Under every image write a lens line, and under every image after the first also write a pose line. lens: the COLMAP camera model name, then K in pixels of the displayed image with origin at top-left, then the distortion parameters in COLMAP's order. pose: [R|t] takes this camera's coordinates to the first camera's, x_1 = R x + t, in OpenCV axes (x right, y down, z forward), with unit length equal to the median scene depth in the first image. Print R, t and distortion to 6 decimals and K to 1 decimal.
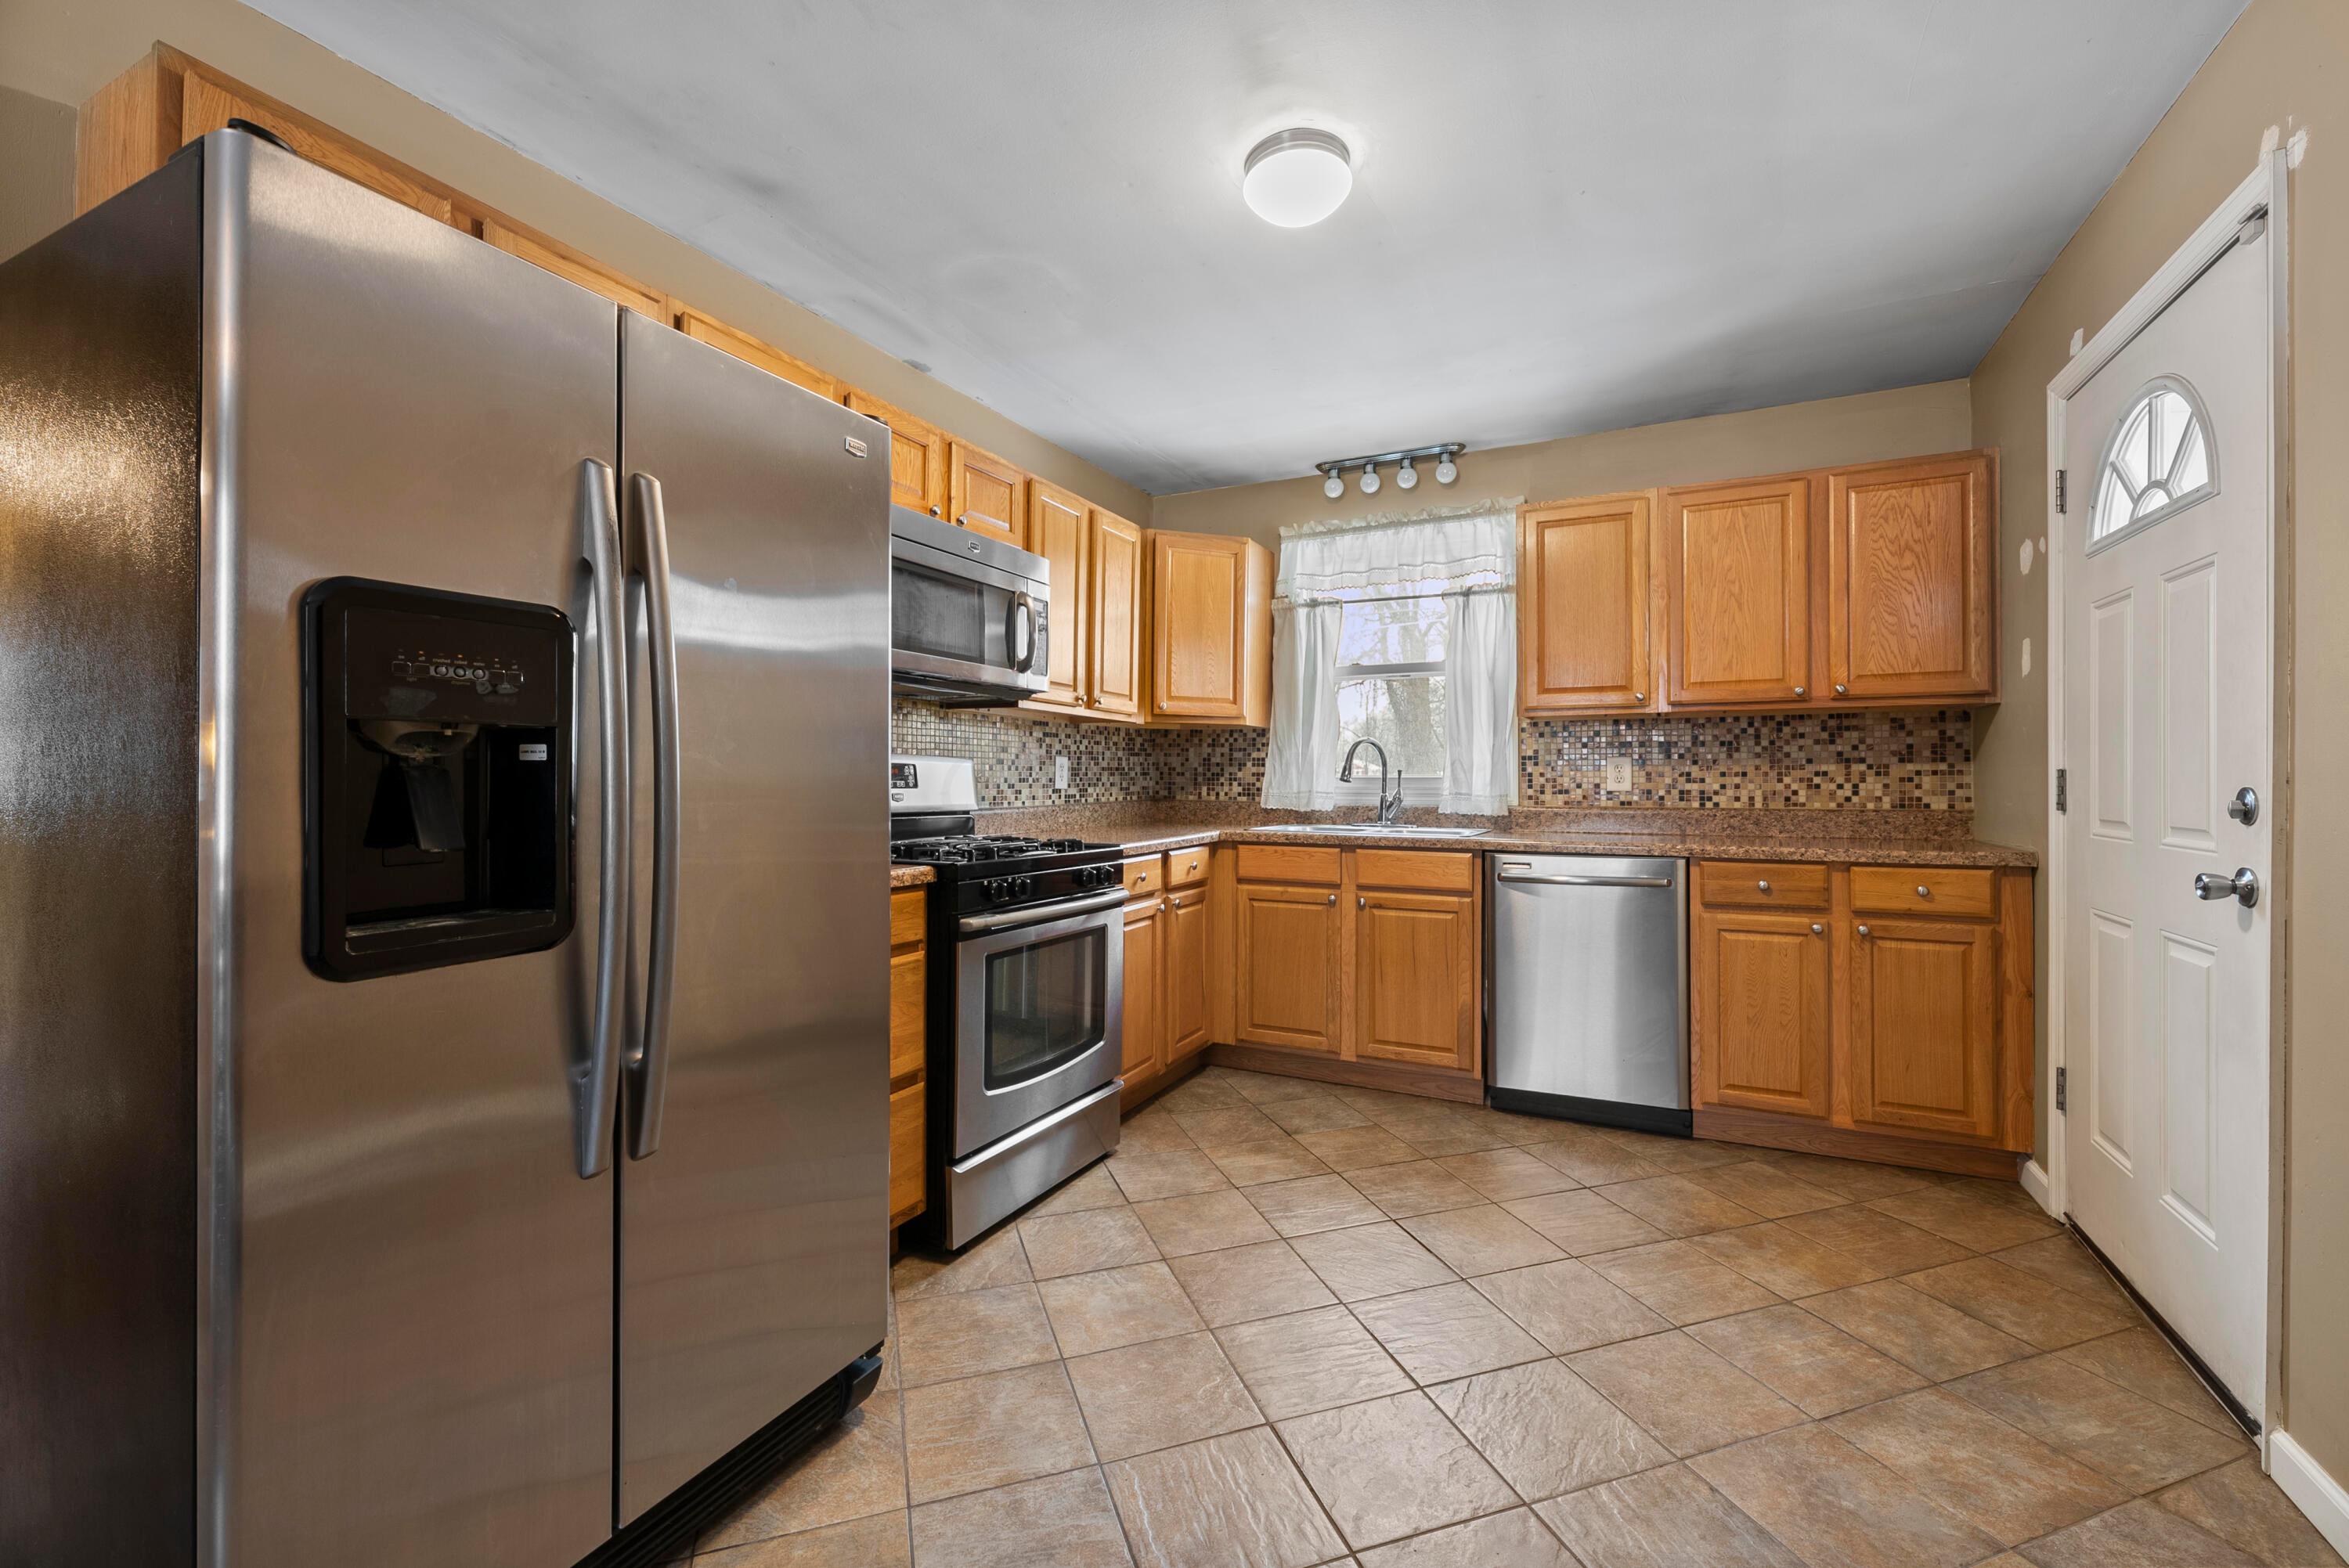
lens RADIAL K [[993.6, 0, 1174.9], [0, 993.6, 782.2], [0, 0, 1]] dist [0.000401, 0.000092]
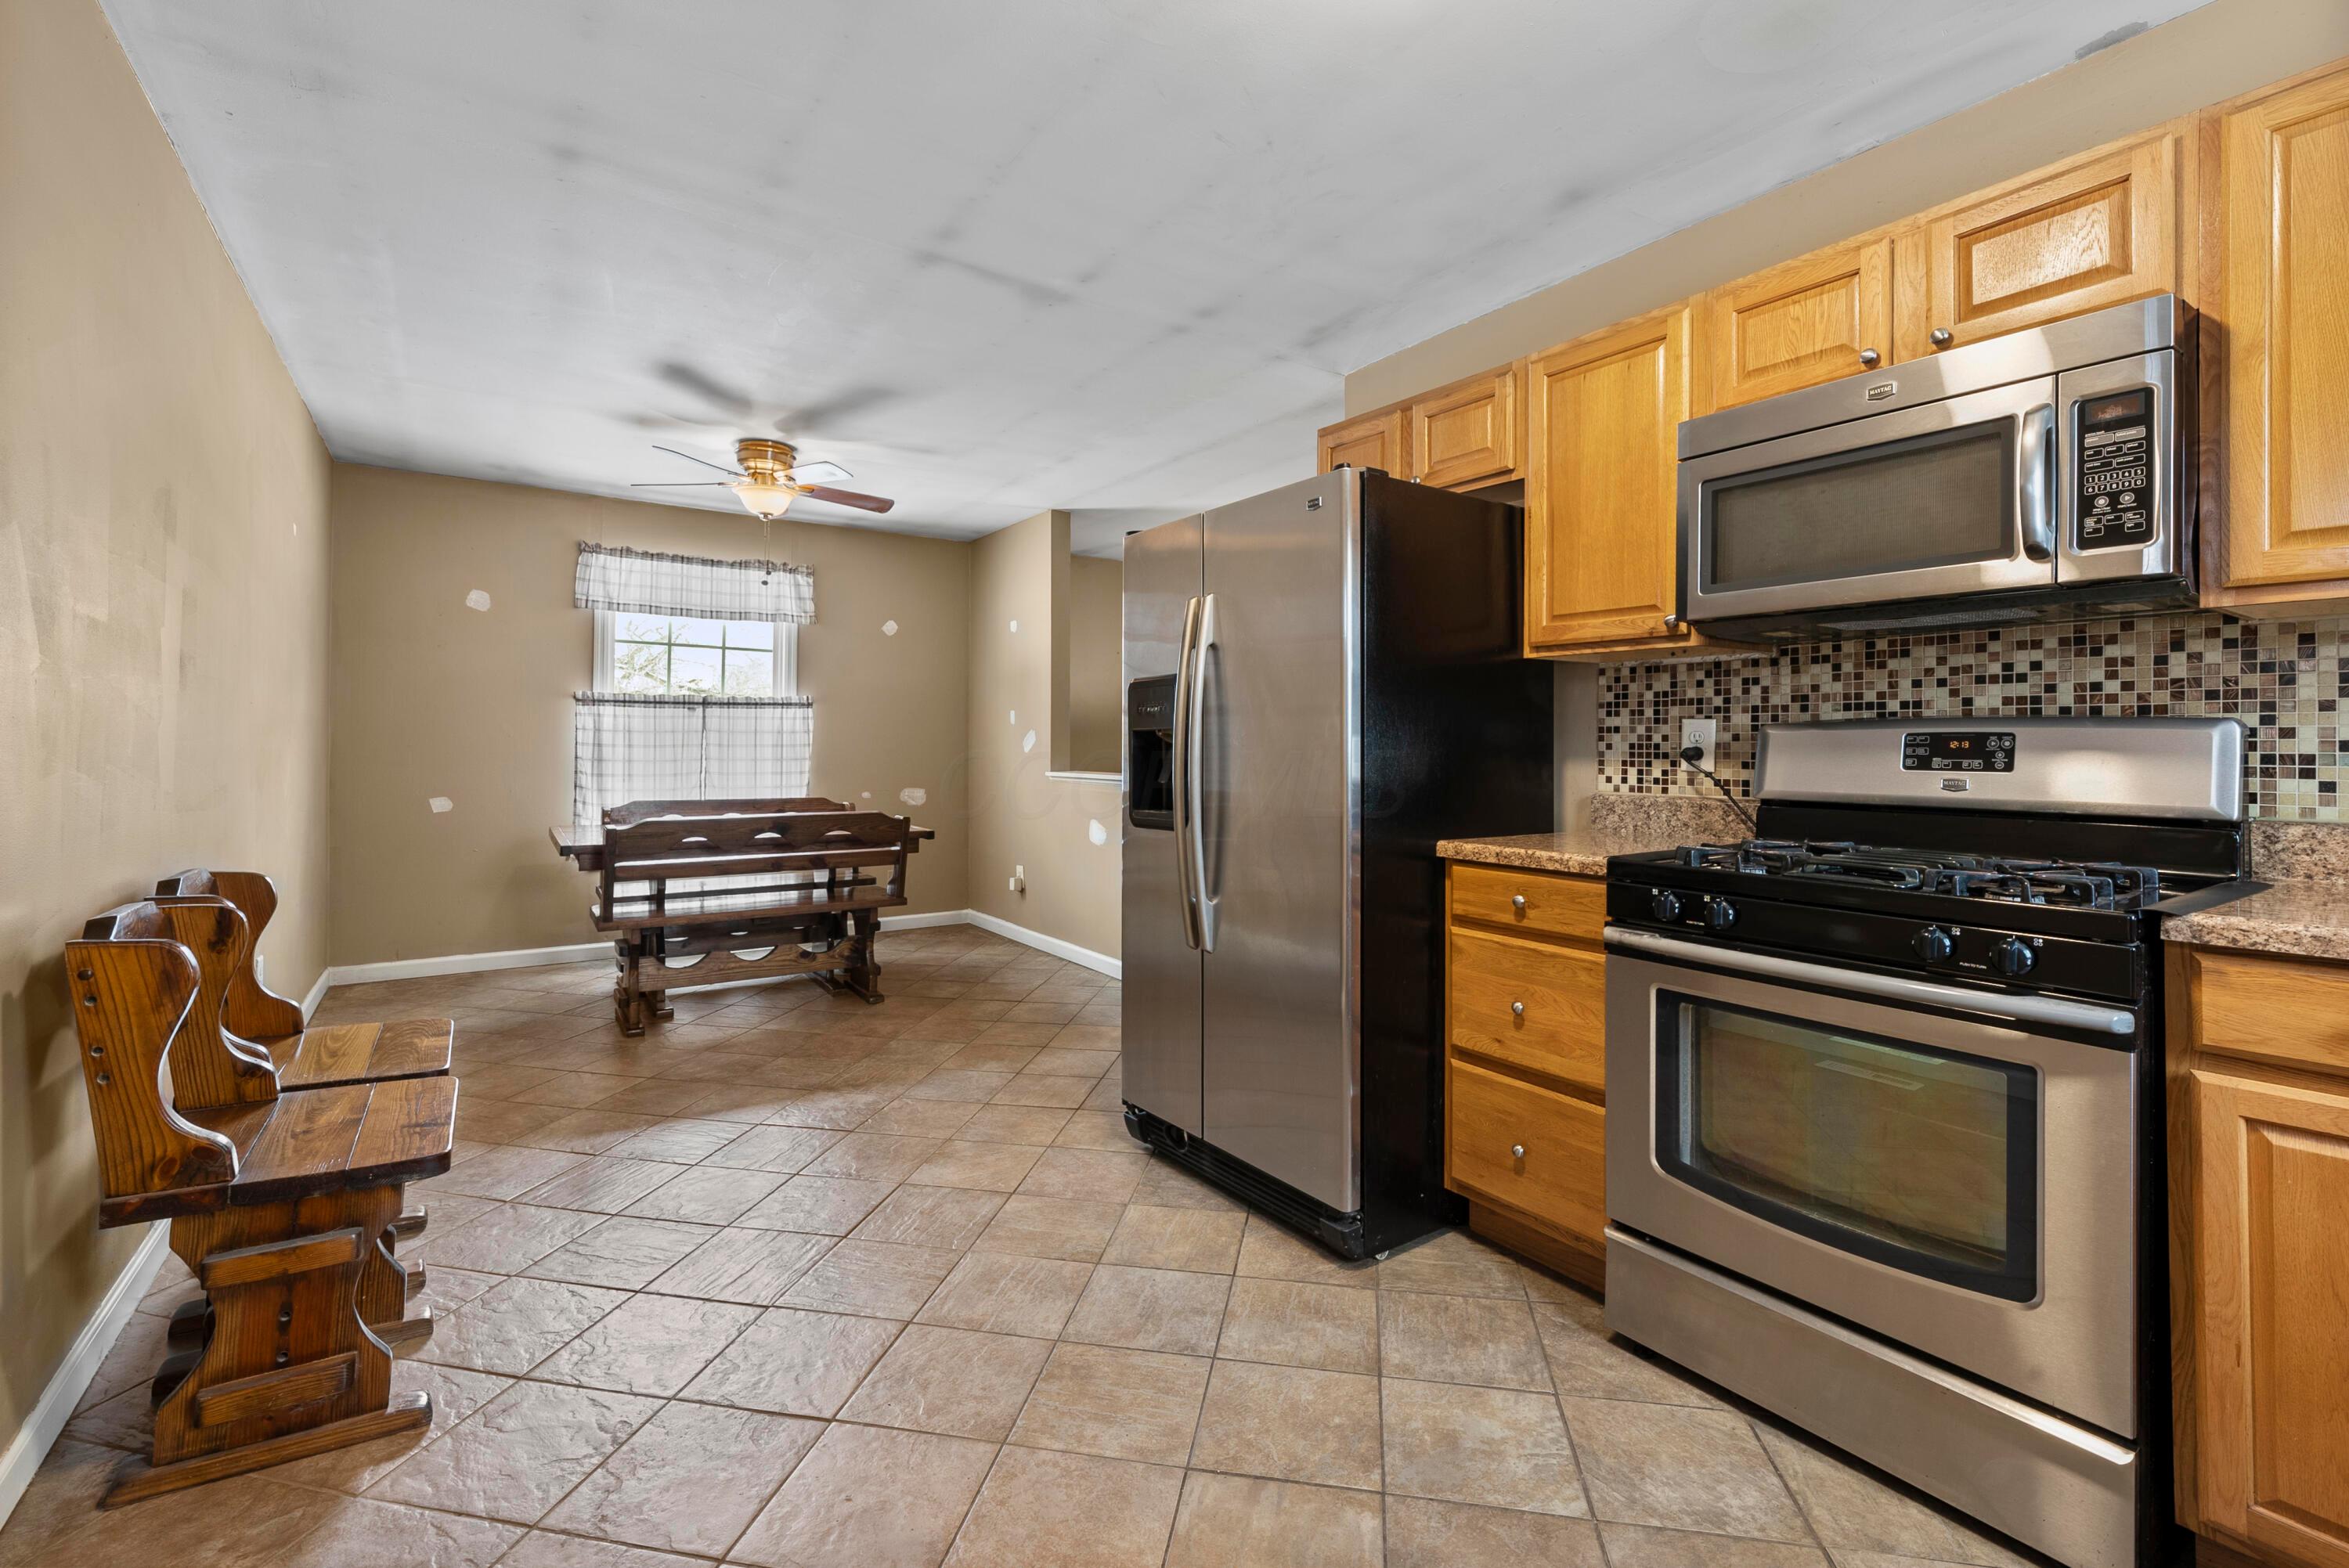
lens RADIAL K [[993.6, 0, 1157.7], [0, 993.6, 741.1], [0, 0, 1]] dist [0.000401, 0.000092]
pose [[-0.488844, -0.009032, -0.872324, 0.733621], [-0.004277, 0.999959, -0.007957, -0.008223], [0.872361, -0.000159, -0.488863, 1.152409]]
